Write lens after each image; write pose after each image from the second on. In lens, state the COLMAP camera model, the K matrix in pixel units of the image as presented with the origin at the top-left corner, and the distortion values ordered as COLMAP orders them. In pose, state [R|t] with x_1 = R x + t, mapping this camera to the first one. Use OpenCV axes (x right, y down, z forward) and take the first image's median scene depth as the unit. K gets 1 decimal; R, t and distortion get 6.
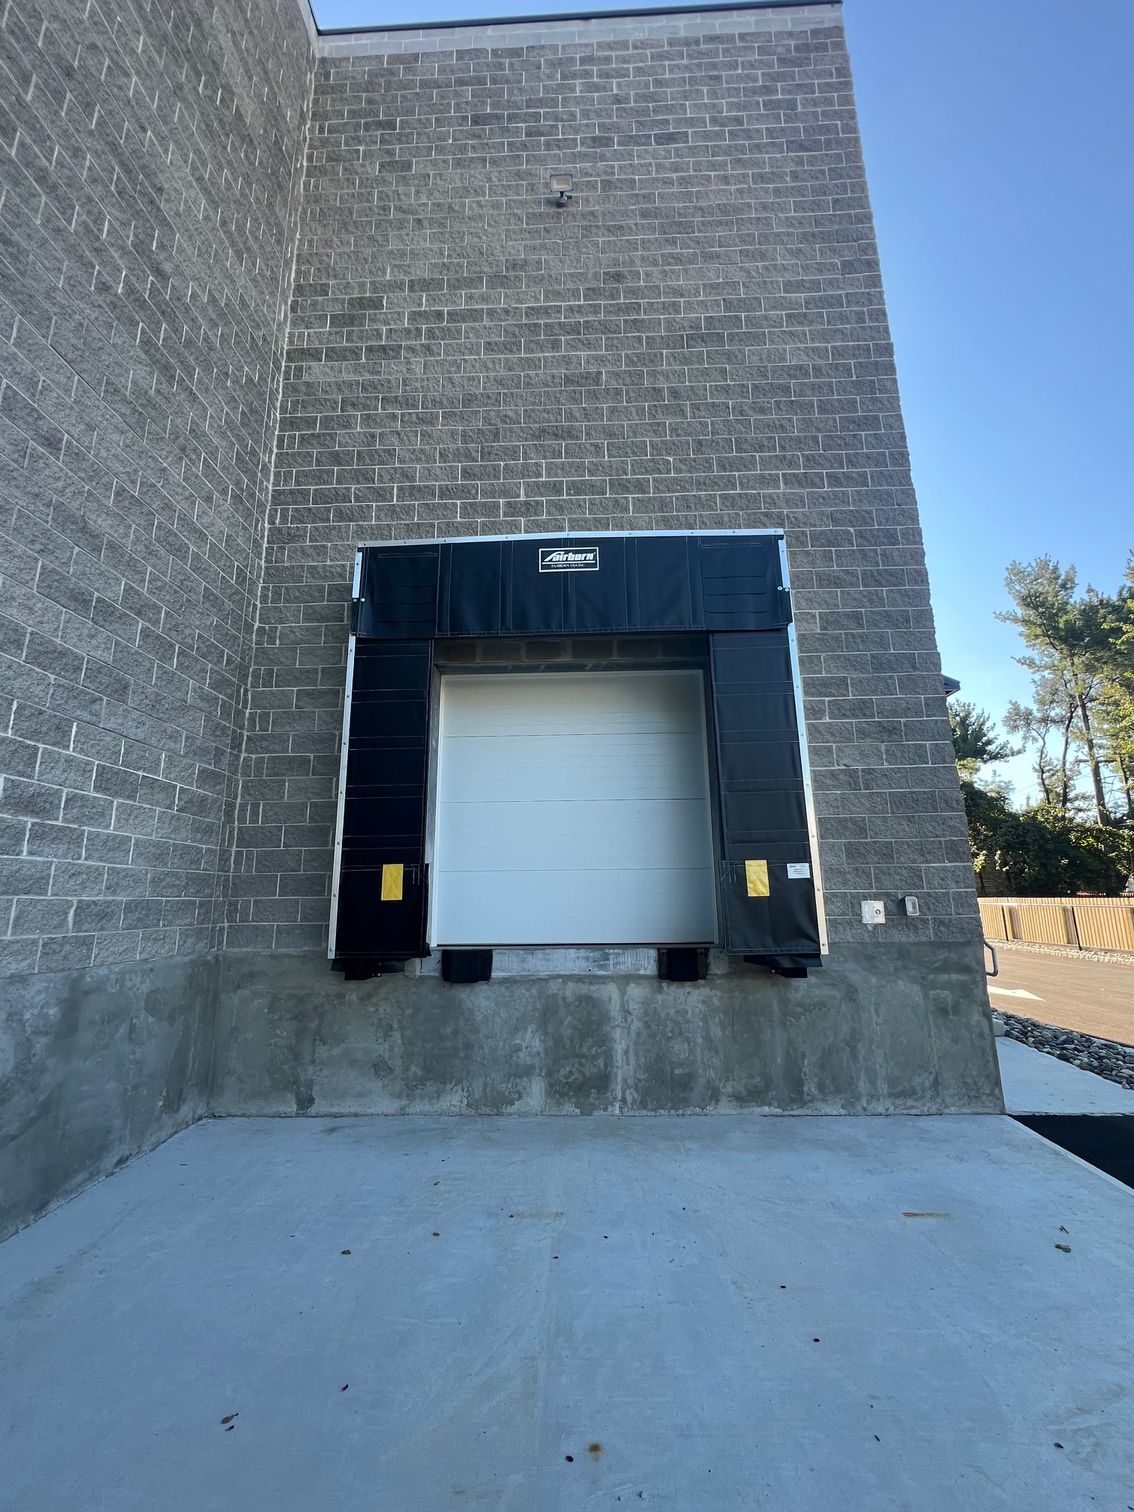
lens RADIAL K [[633.1, 0, 564.6], [0, 633.1, 755.0], [0, 0, 1]] dist [-0.003351, 0.000250]
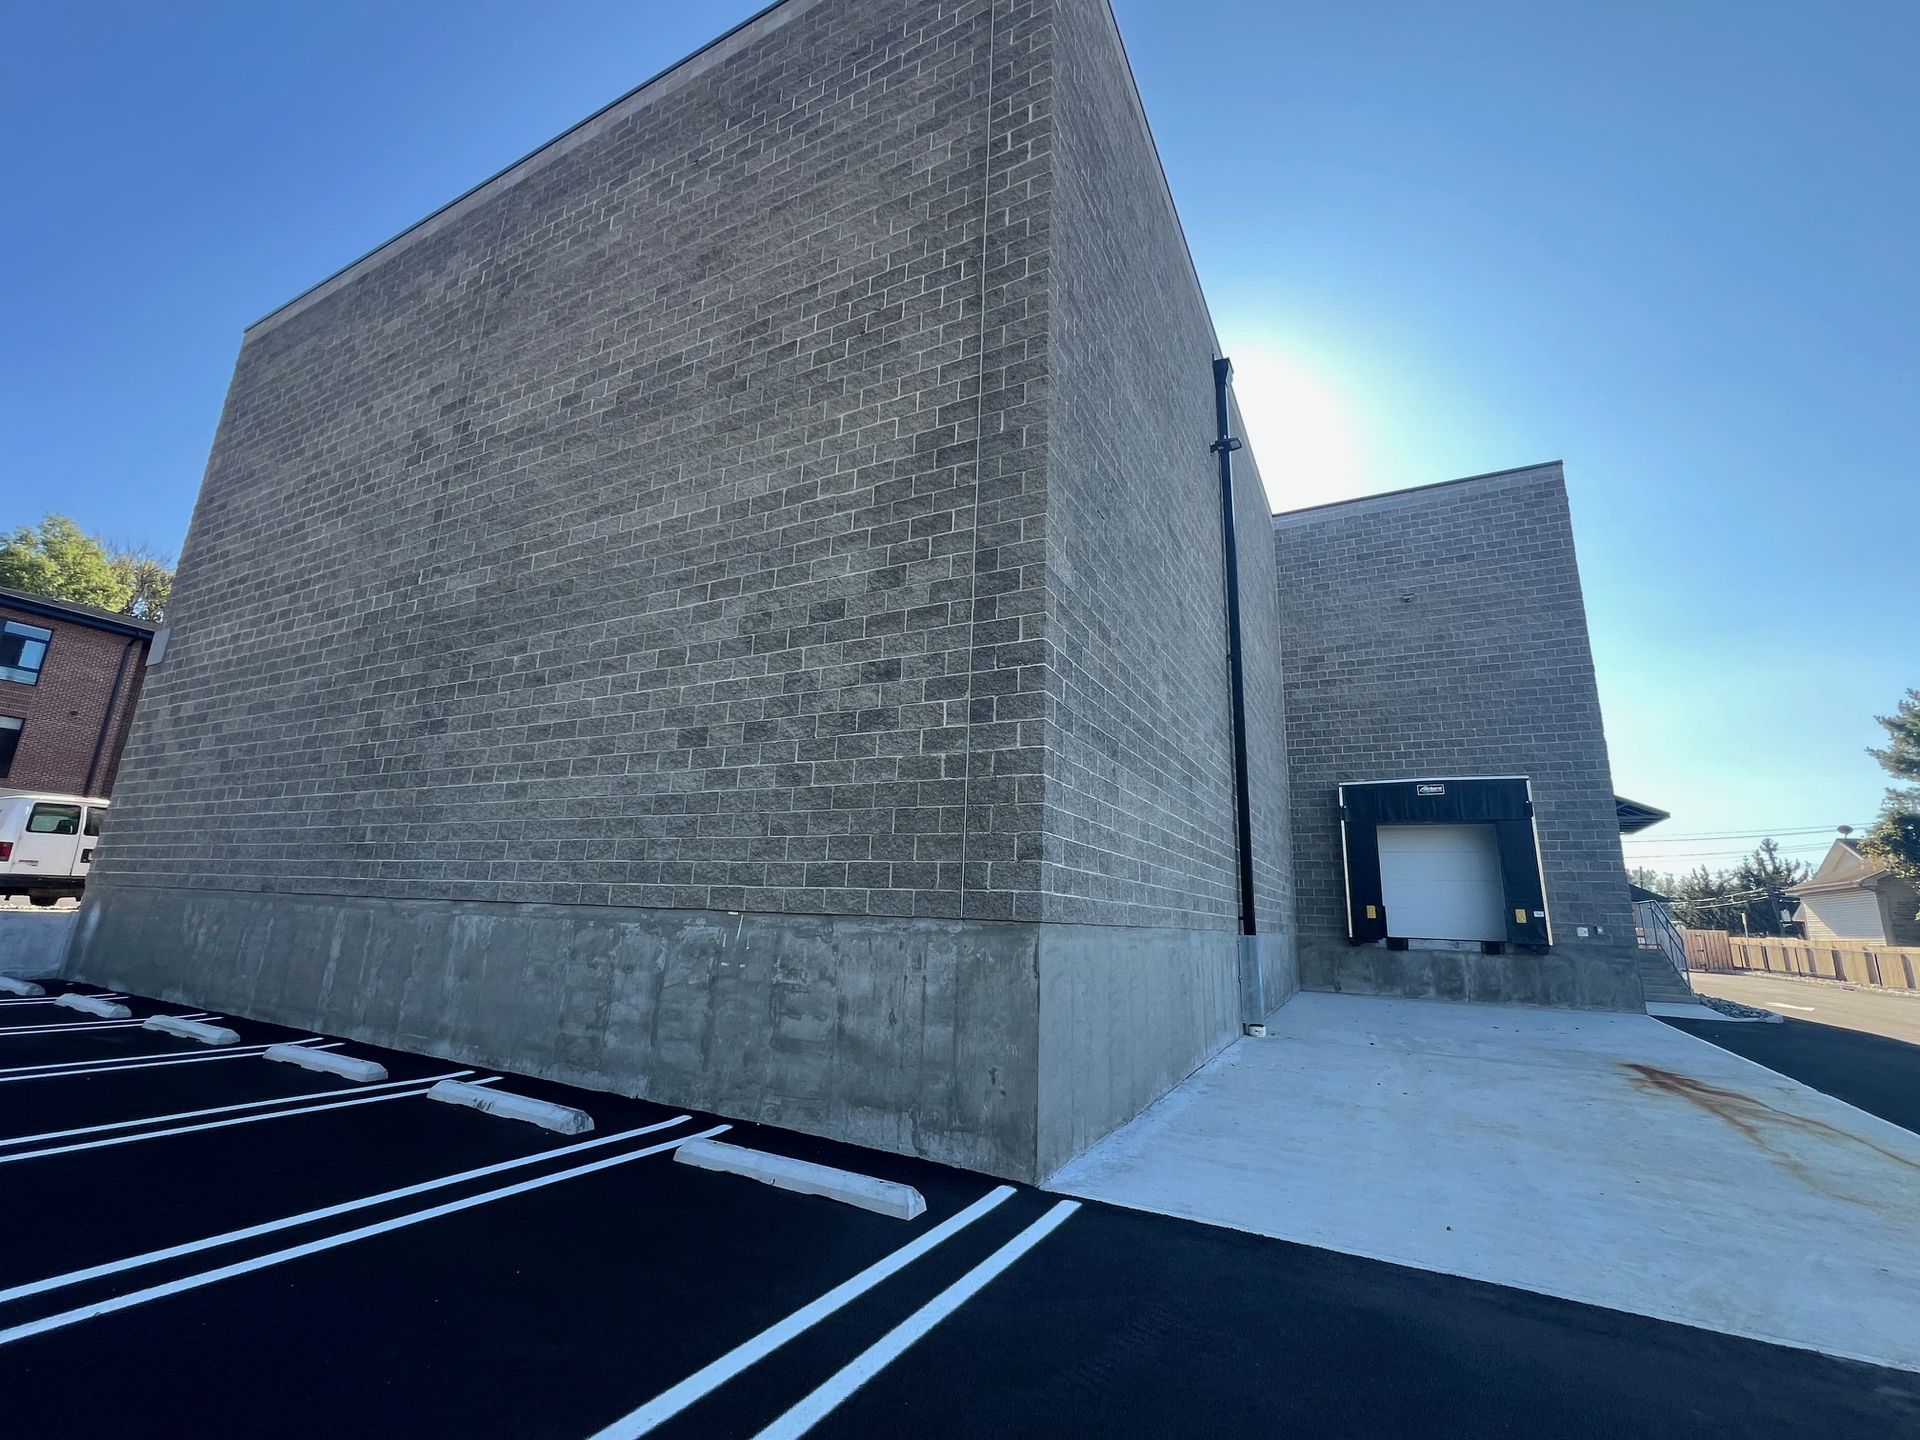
lens RADIAL K [[803.9, 0, 964.9], [0, 803.9, 719.0], [0, 0, 1]] dist [-0.003351, 0.000250]
pose [[0.898314, -0.060712, -0.435139, -0.240726], [0.050170, 0.998103, -0.035686, -0.536911], [0.436480, 0.010226, 0.899656, -2.614674]]
